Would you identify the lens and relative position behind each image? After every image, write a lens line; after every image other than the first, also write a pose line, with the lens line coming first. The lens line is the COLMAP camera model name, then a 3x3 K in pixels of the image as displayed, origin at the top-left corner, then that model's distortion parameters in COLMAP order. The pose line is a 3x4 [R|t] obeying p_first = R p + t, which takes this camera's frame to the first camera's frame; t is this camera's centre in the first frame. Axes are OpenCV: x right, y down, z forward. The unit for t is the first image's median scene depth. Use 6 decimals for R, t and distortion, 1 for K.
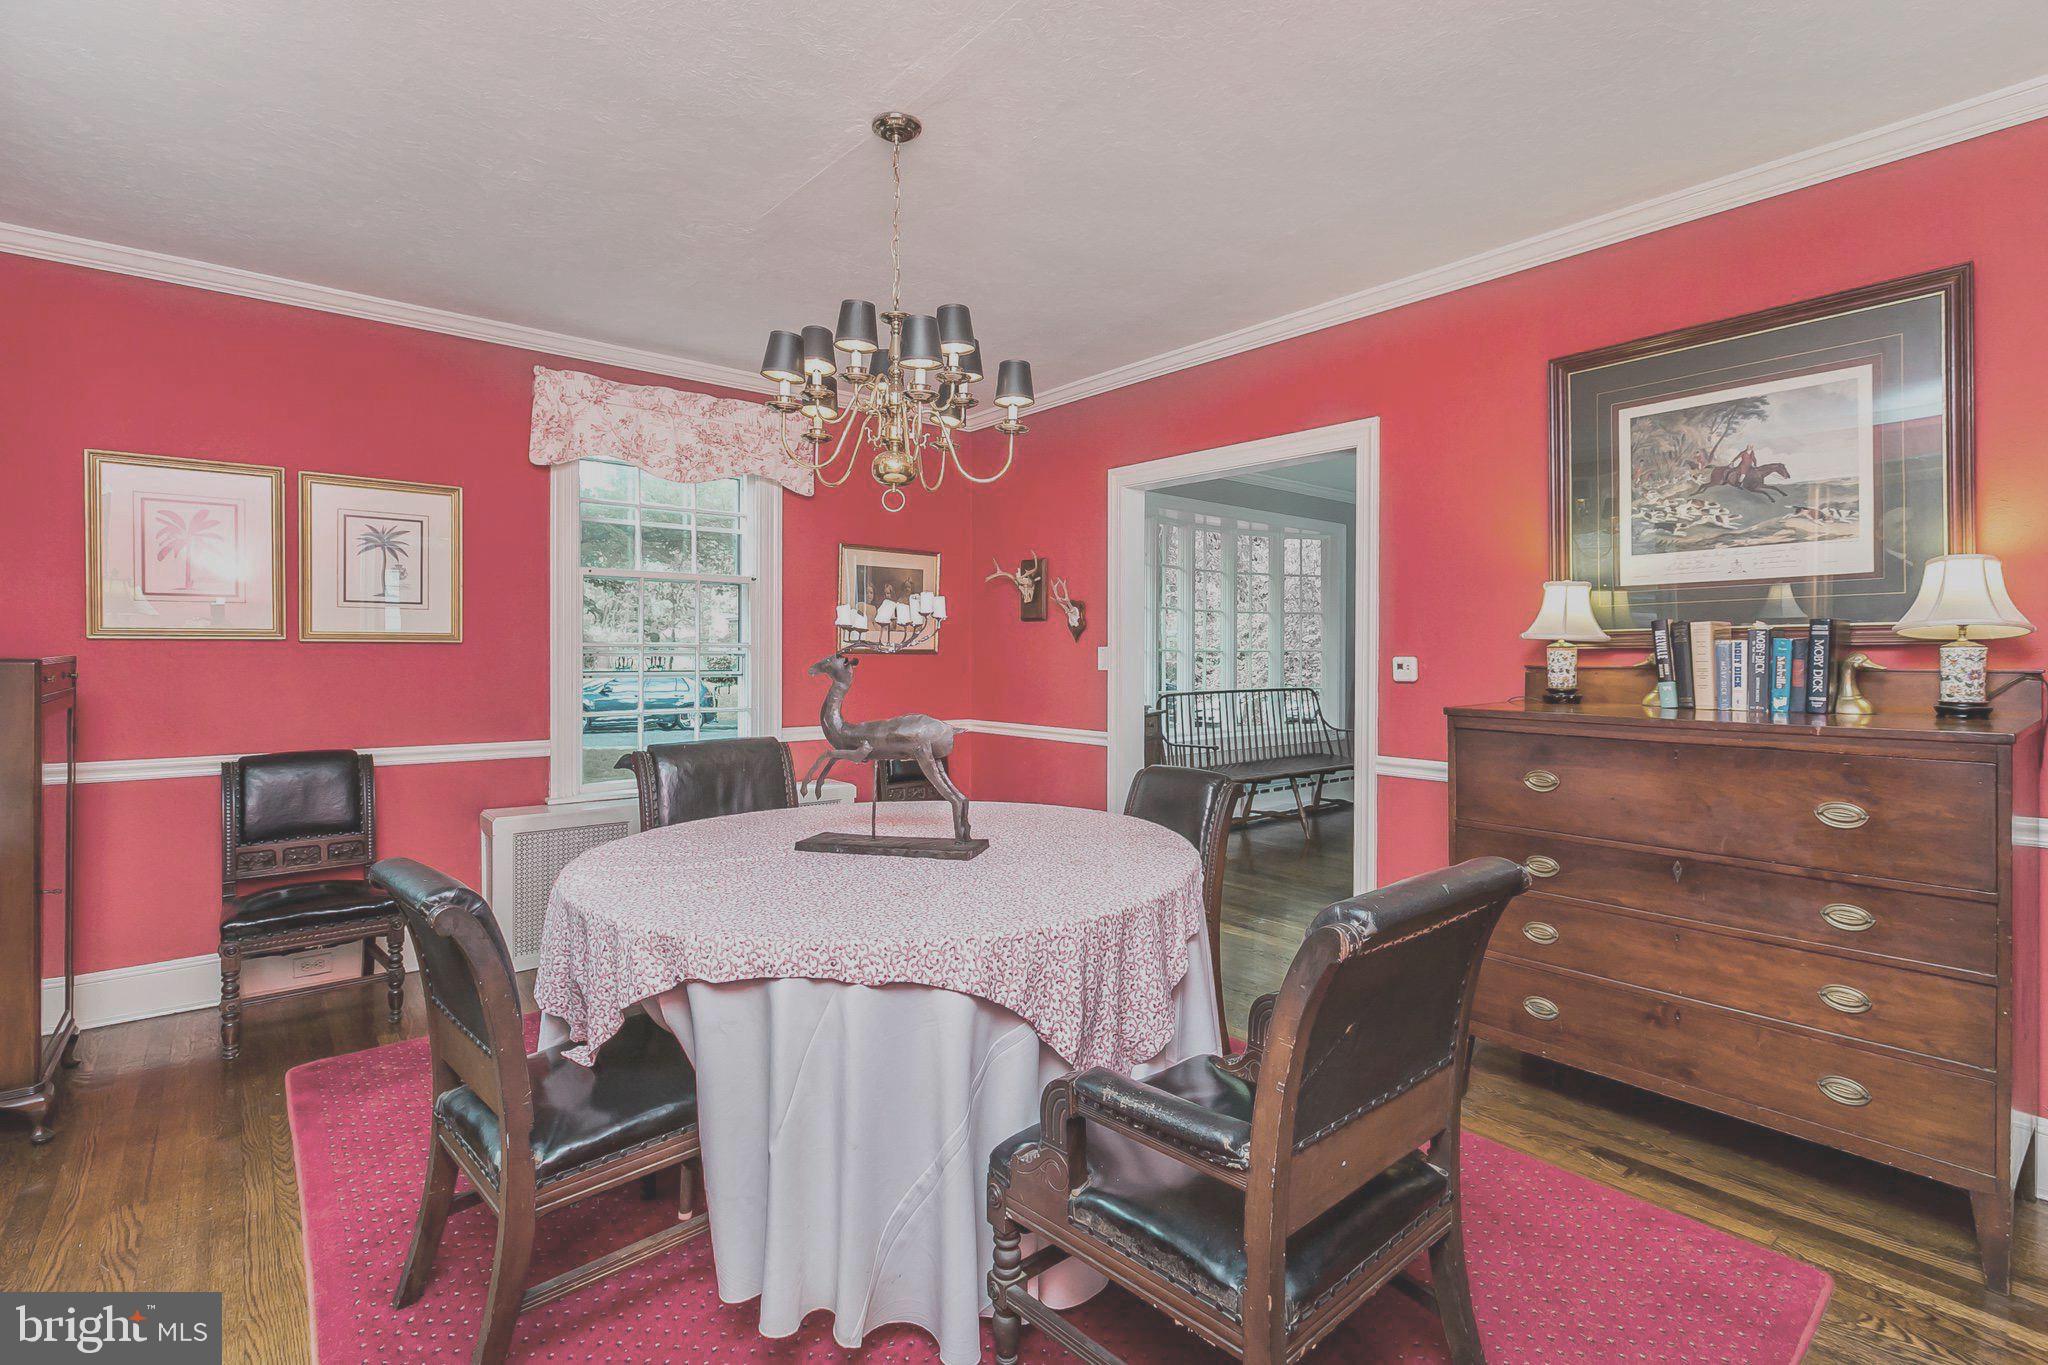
lens RADIAL K [[923.6, 0, 1000.1], [0, 923.6, 674.9], [0, 0, 1]] dist [-0.000590, -0.000365]
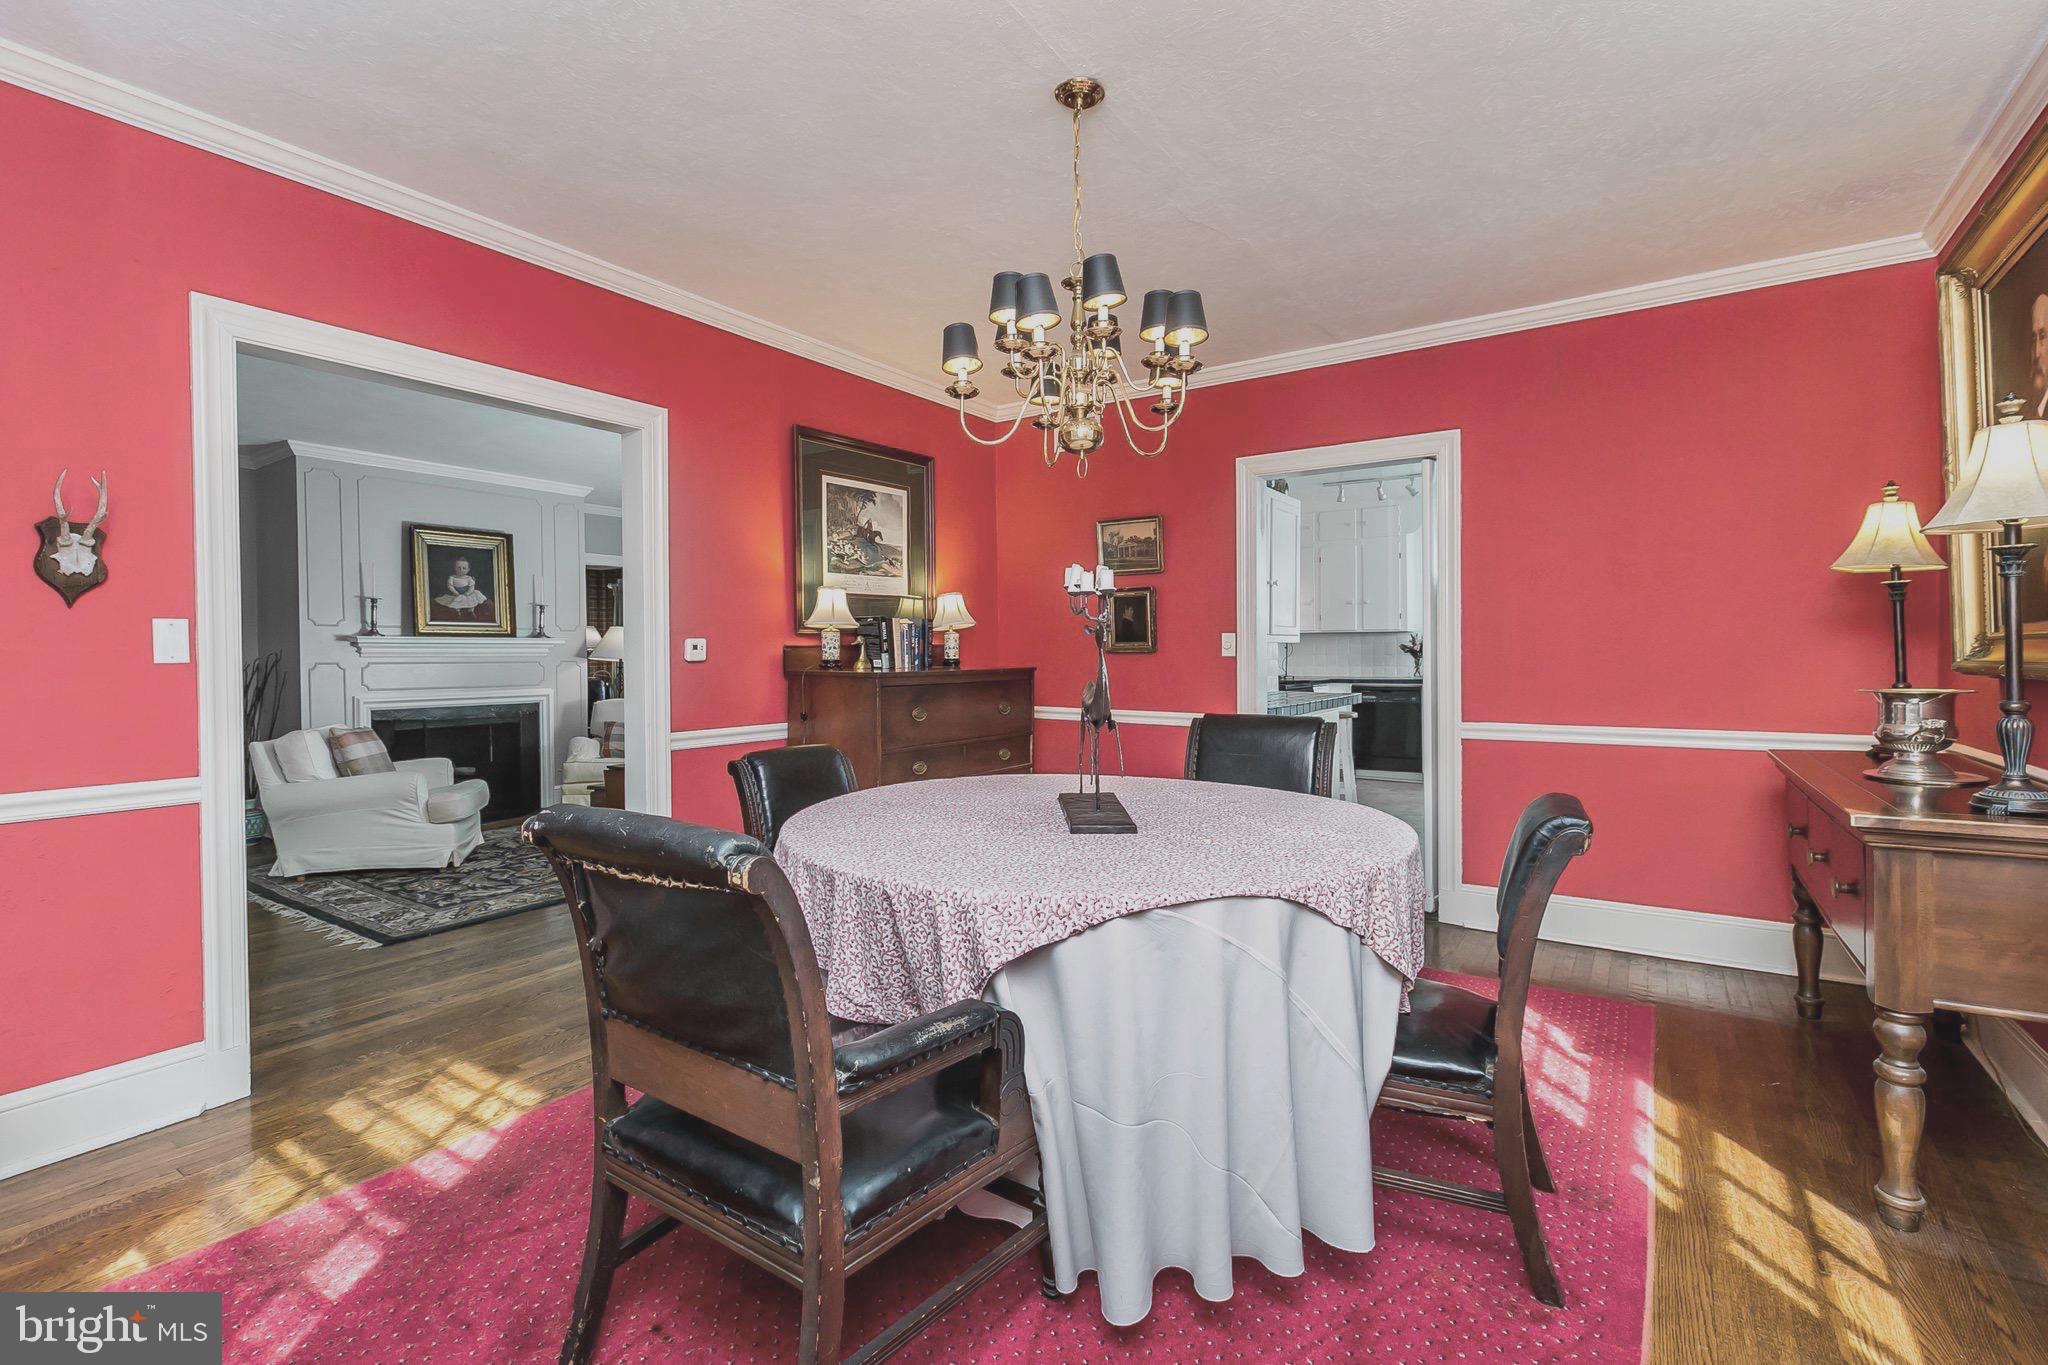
lens RADIAL K [[923.6, 0, 1000.1], [0, 923.6, 674.9], [0, 0, 1]] dist [-0.000590, -0.000365]
pose [[-0.271896, -0.031882, 0.961798, -0.953967], [0.025331, 0.998868, 0.040272, -0.014826], [-0.961993, 0.035313, -0.270780, 1.246458]]
